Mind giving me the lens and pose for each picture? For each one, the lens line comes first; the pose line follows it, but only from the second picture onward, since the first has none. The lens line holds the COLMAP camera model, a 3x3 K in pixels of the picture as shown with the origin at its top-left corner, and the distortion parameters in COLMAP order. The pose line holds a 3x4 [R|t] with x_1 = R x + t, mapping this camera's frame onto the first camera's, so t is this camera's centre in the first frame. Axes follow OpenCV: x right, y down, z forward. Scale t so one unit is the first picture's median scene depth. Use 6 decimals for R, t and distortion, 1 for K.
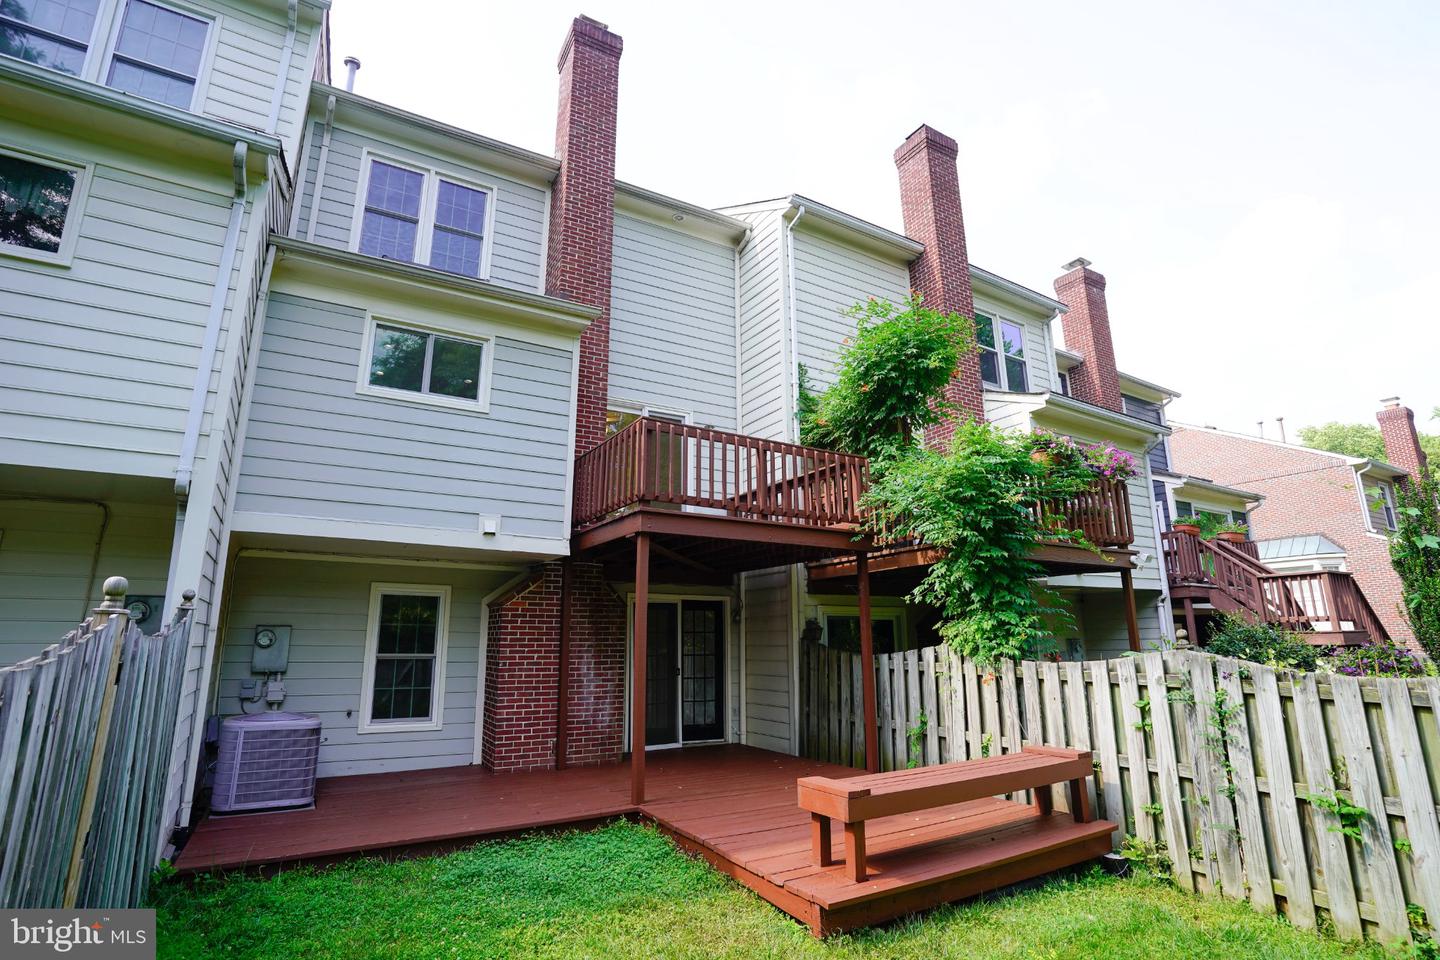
lens RADIAL K [[704.6, 0, 715.9], [0, 704.6, 474.6], [0, 0, 1]] dist [-0.086423, 0.040424]
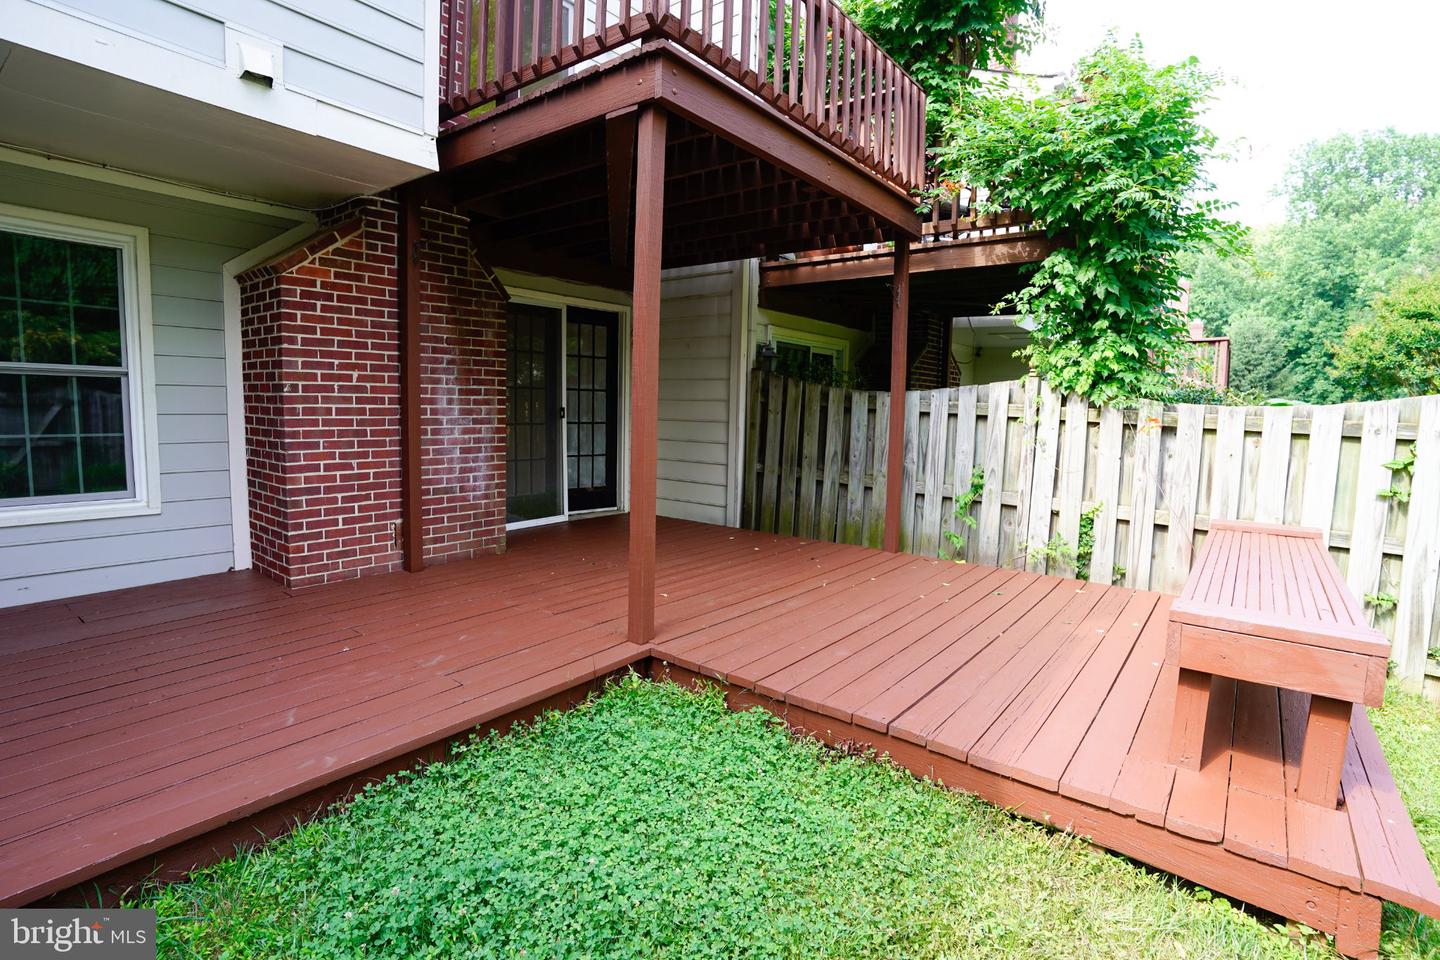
lens RADIAL K [[704.6, 0, 715.9], [0, 704.6, 474.6], [0, 0, 1]] dist [-0.086423, 0.040424]
pose [[0.931035, -0.009431, 0.364809, -0.191079], [-0.111719, 0.944303, 0.309533, 0.135805], [-0.347409, -0.328942, 0.878125, 0.409057]]
